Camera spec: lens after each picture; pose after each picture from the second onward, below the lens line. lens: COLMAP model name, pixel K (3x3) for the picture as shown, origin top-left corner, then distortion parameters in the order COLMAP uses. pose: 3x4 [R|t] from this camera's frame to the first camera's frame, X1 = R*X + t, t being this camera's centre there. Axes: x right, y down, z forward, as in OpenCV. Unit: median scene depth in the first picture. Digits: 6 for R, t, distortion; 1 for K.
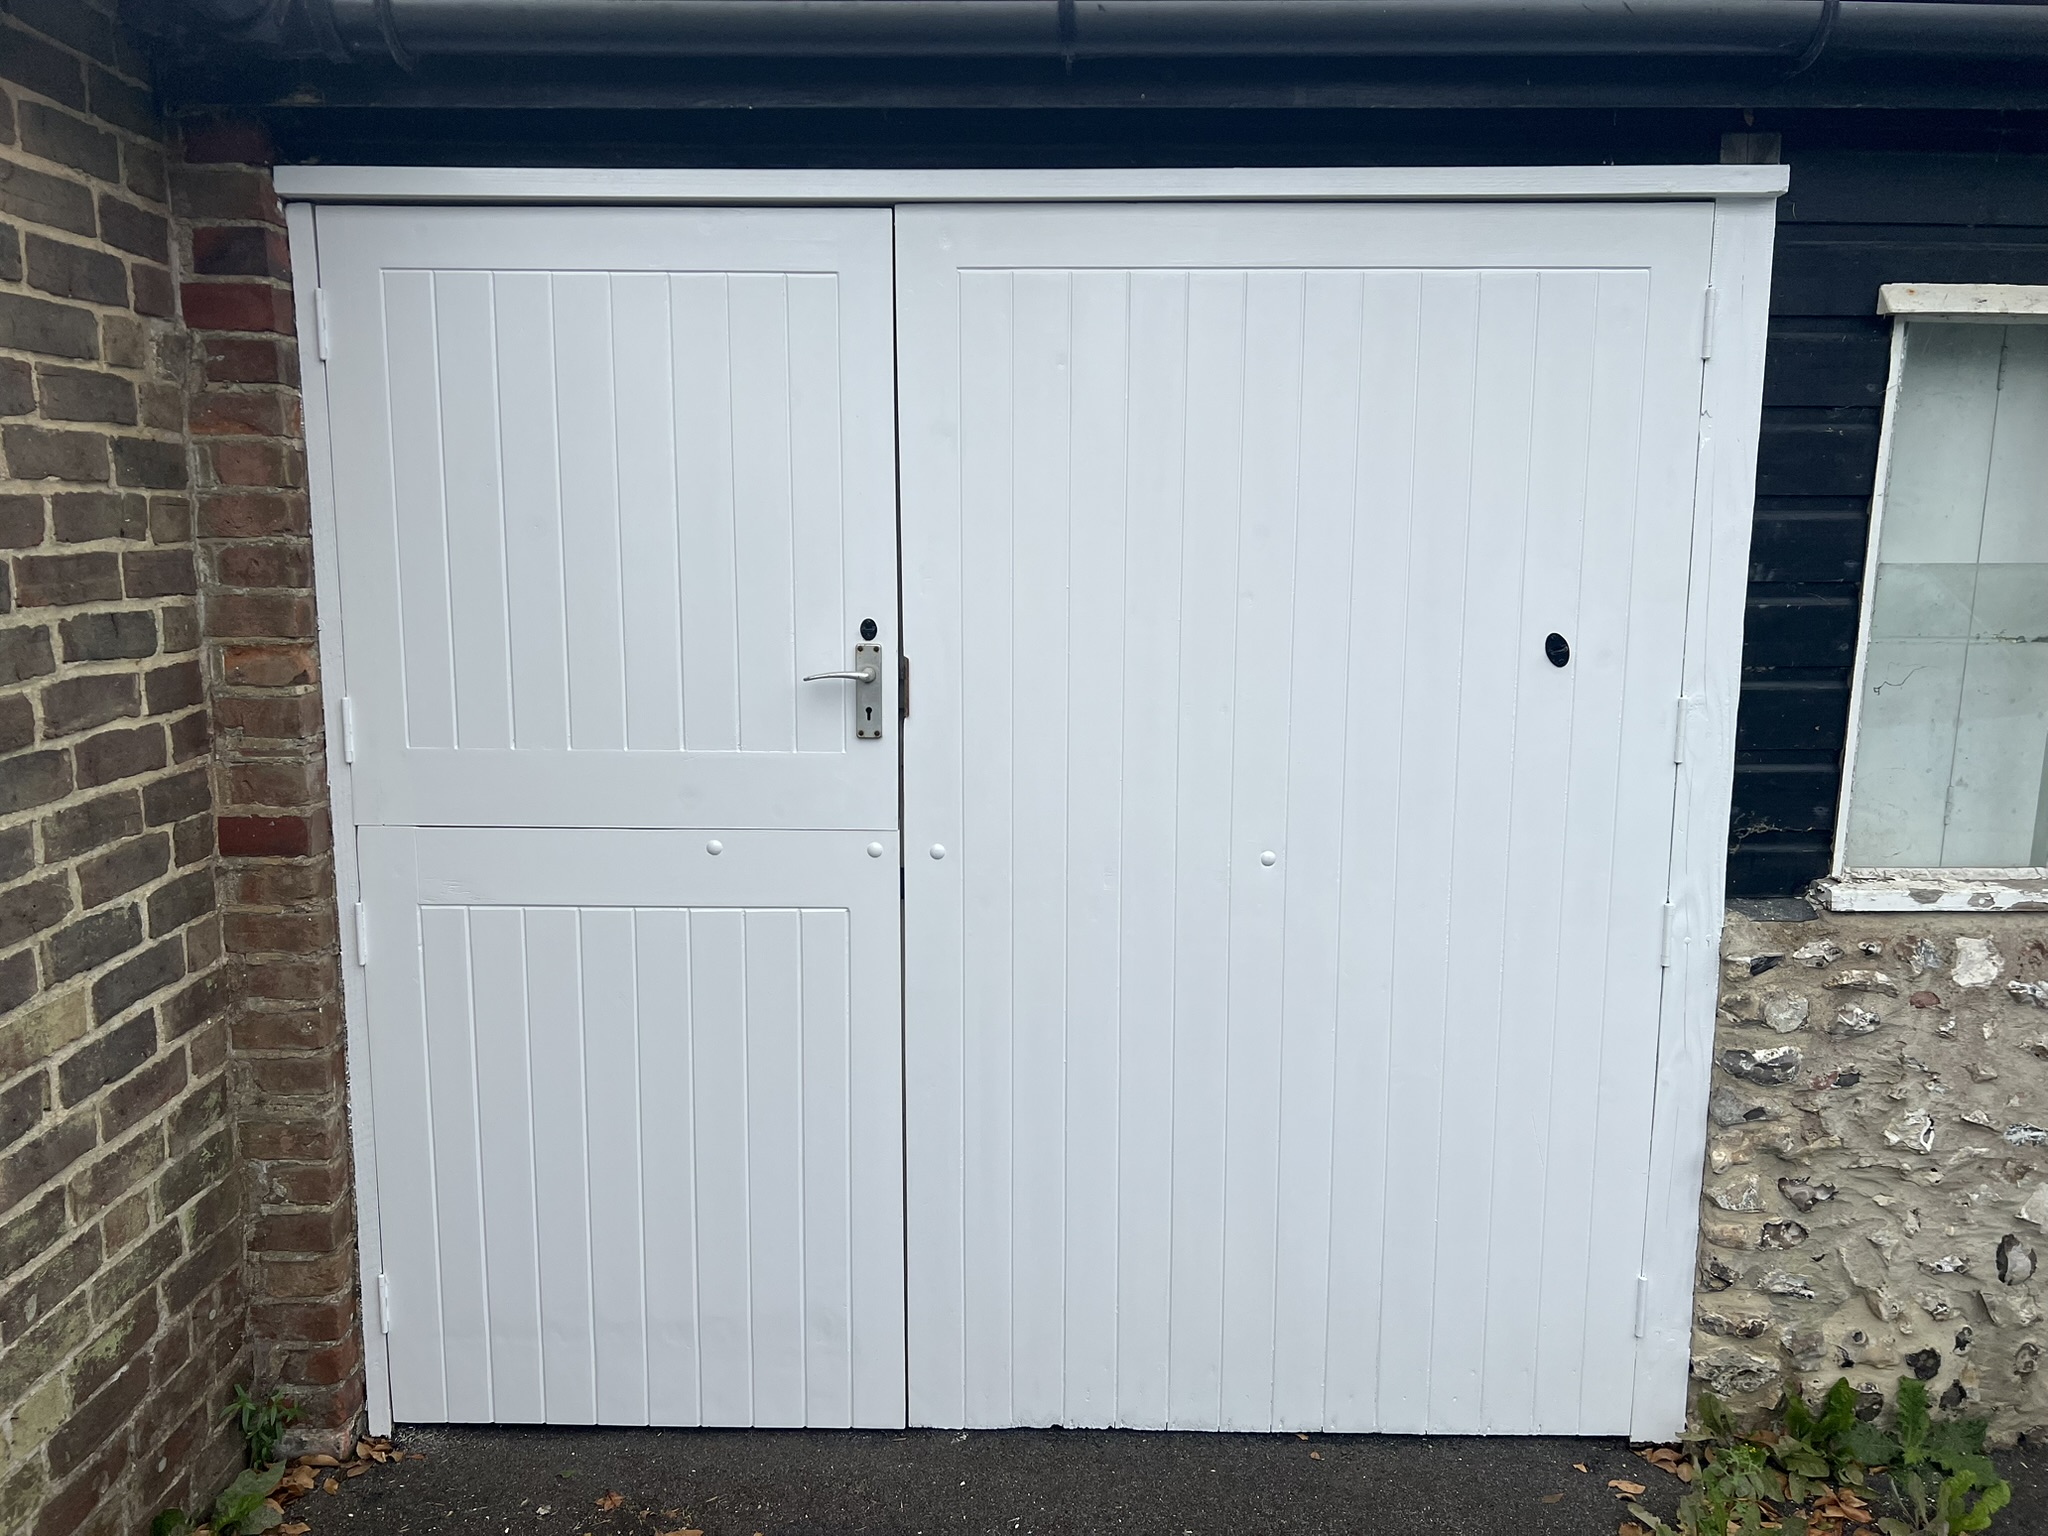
lens RADIAL K [[1533.9, 0, 1012.7], [0, 1533.9, 764.0], [0, 0, 1]] dist [0.047709, -0.056637]
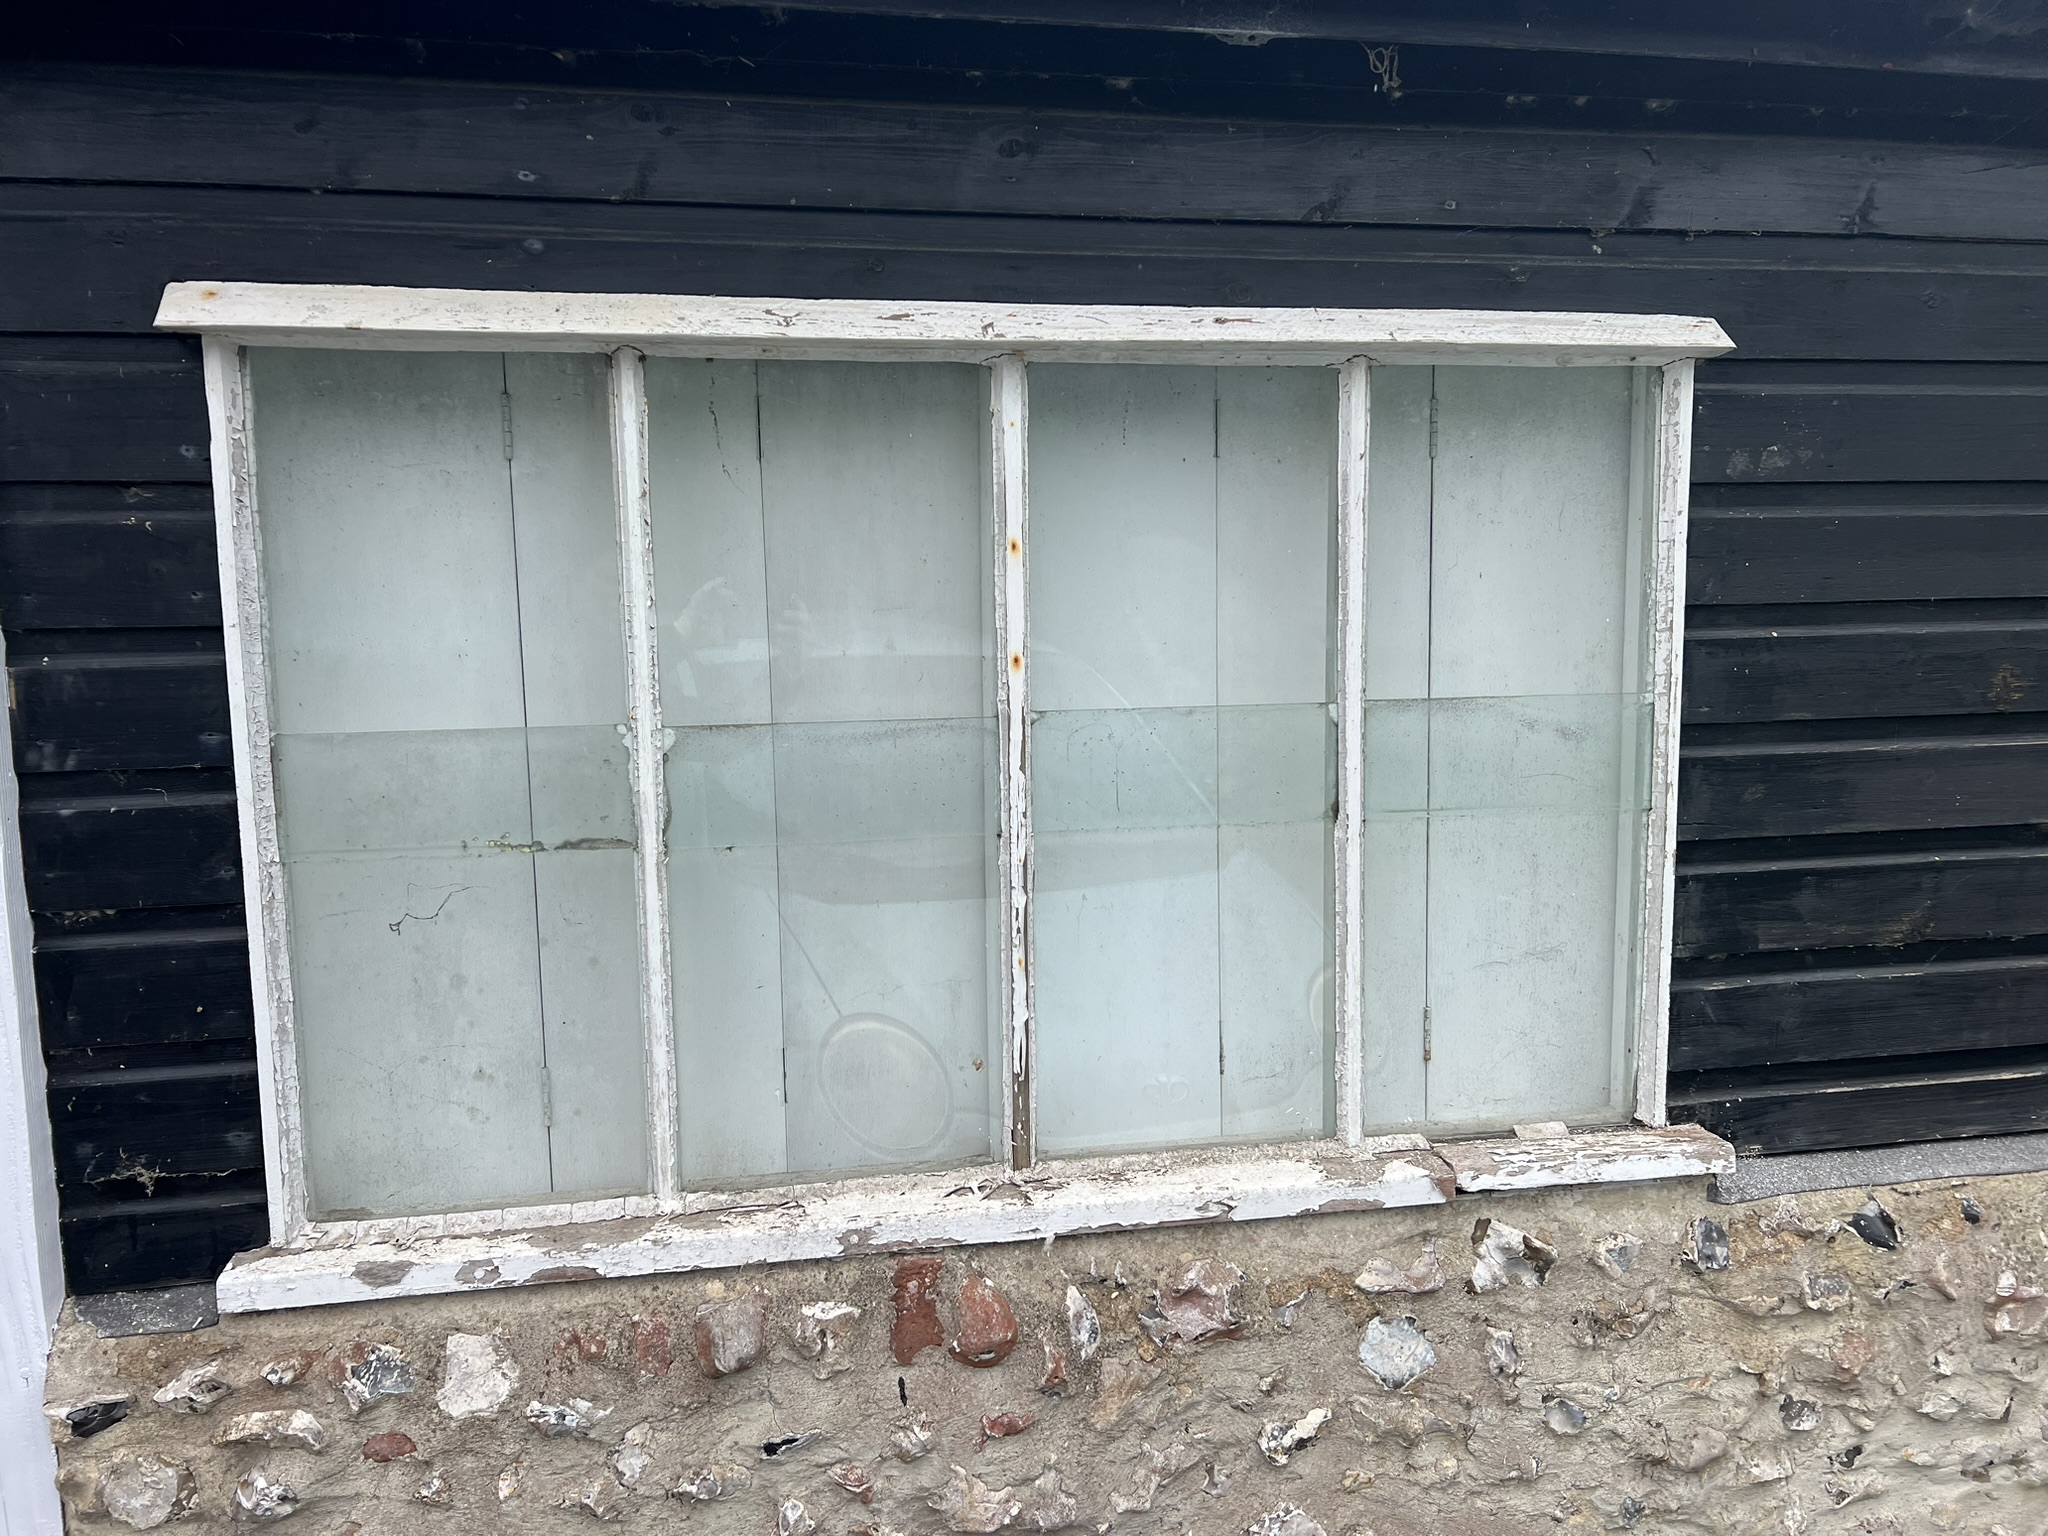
lens RADIAL K [[1533.9, 0, 1015.6], [0, 1533.9, 782.1], [0, 0, 1]] dist [0.047709, -0.056637]
pose [[0.985695, -0.037612, 0.164287, 0.743414], [0.049154, 0.996557, -0.066763, -0.055000], [-0.161210, 0.073884, 0.984151, 0.346089]]
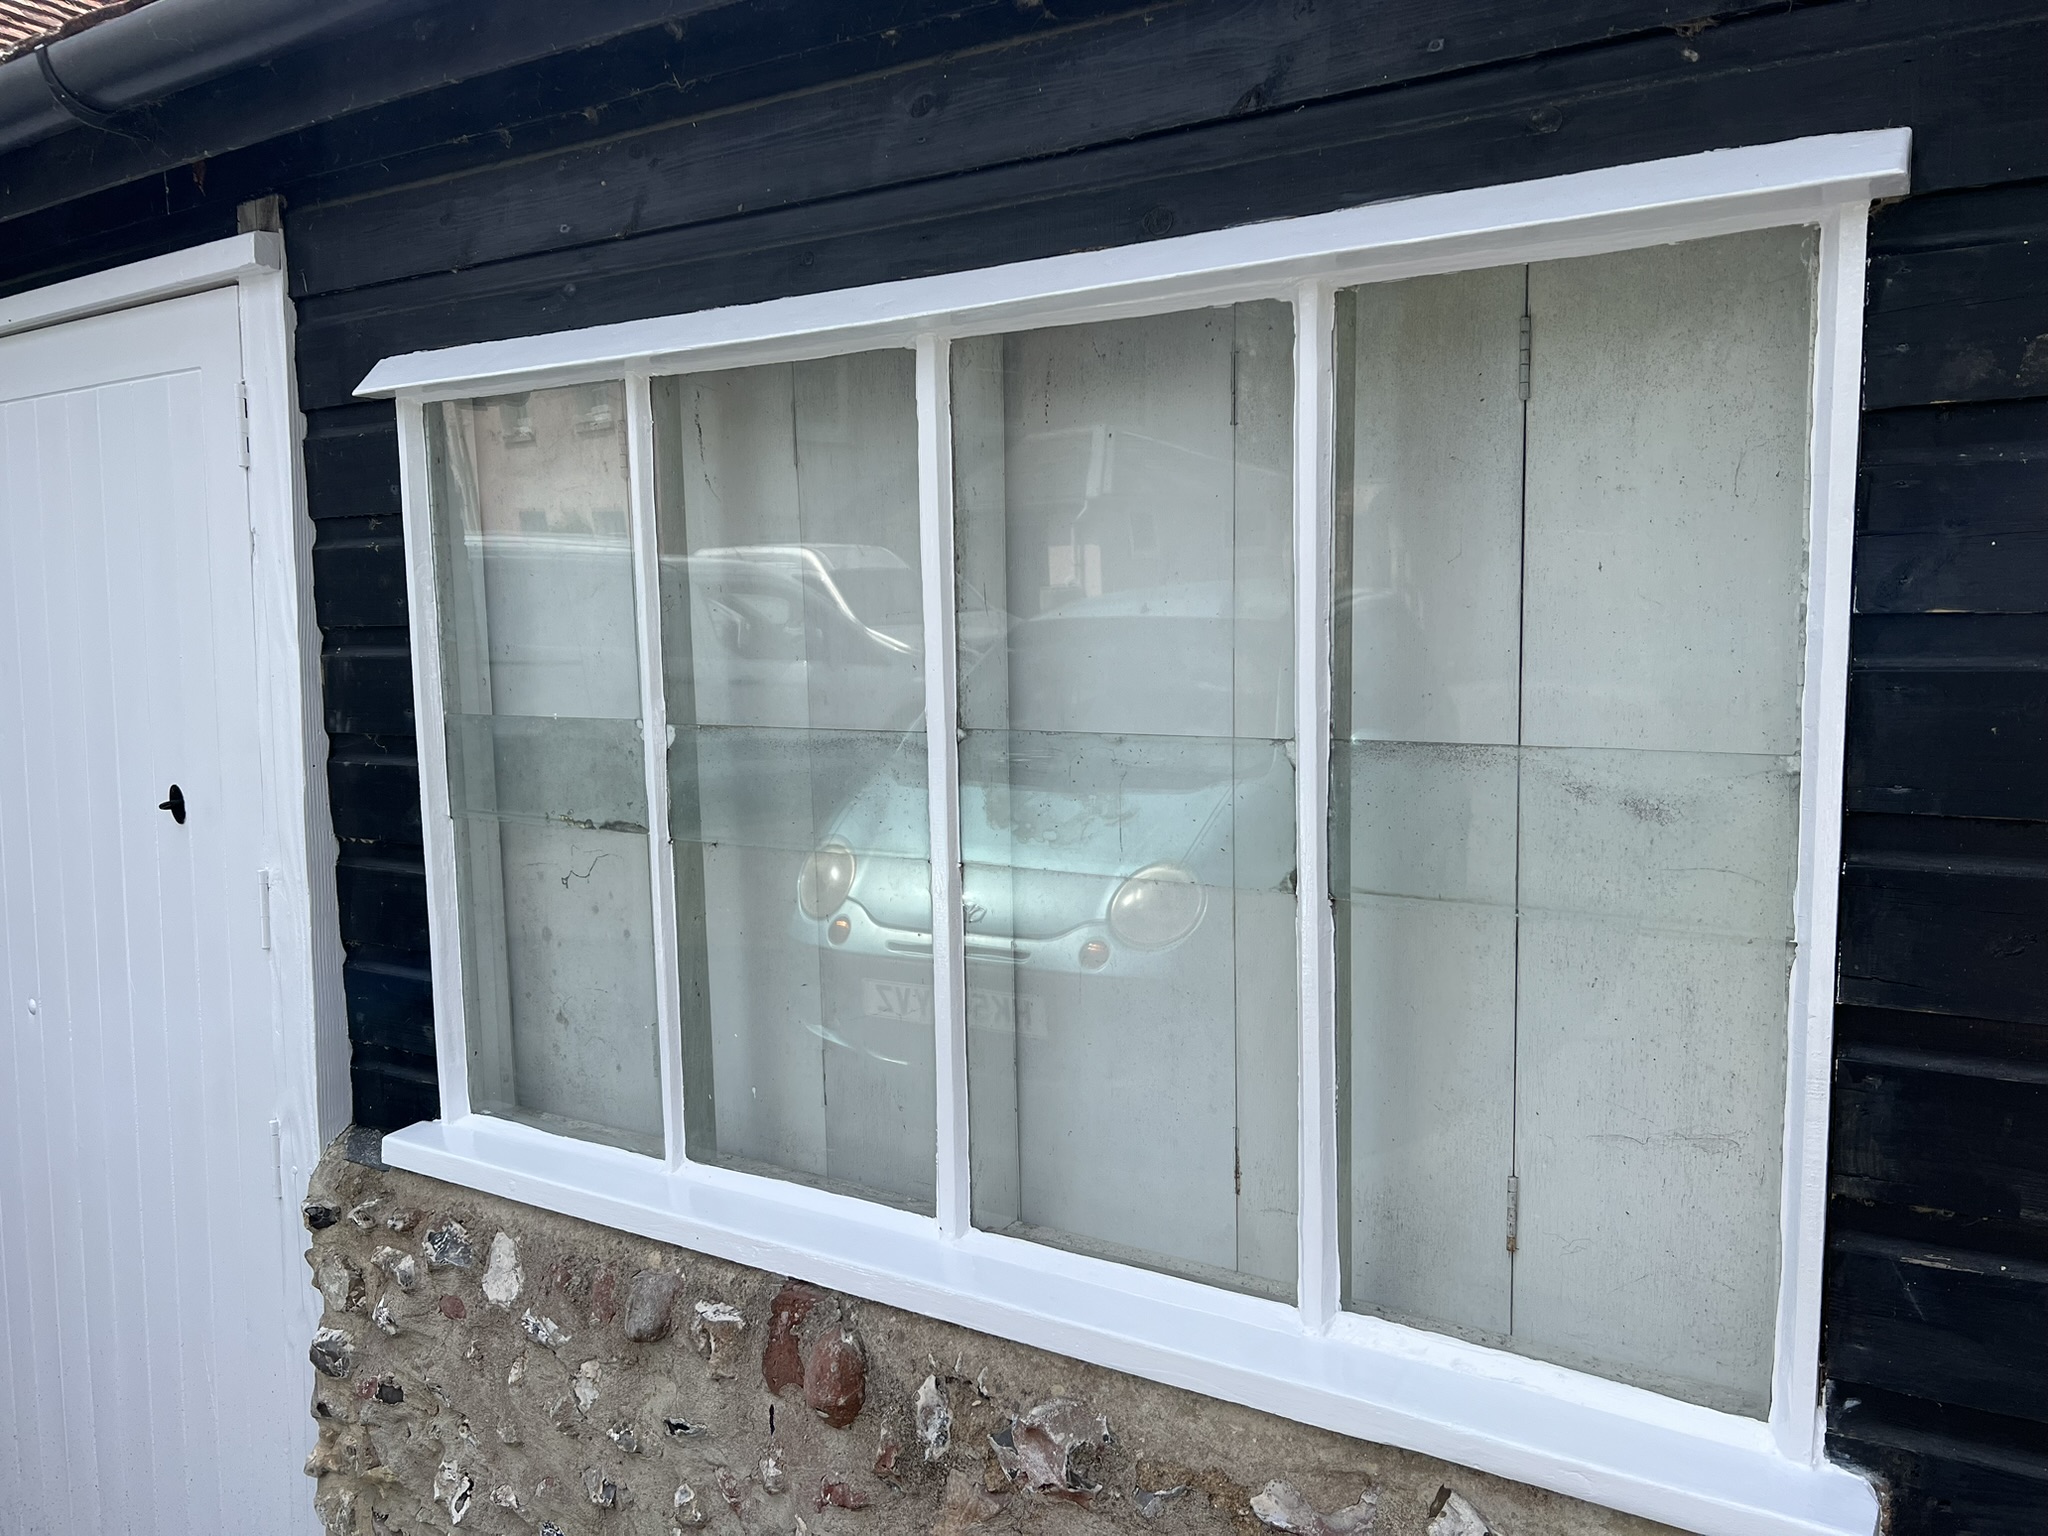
lens RADIAL K [[1533.9, 0, 1030.4], [0, 1533.9, 769.5], [0, 0, 1]] dist [0.047709, -0.056637]
pose [[0.841250, 0.039826, -0.539177, 1.206322], [-0.080033, 0.995469, -0.051341, -0.085583], [0.534689, 0.086343, 0.840626, 0.511918]]
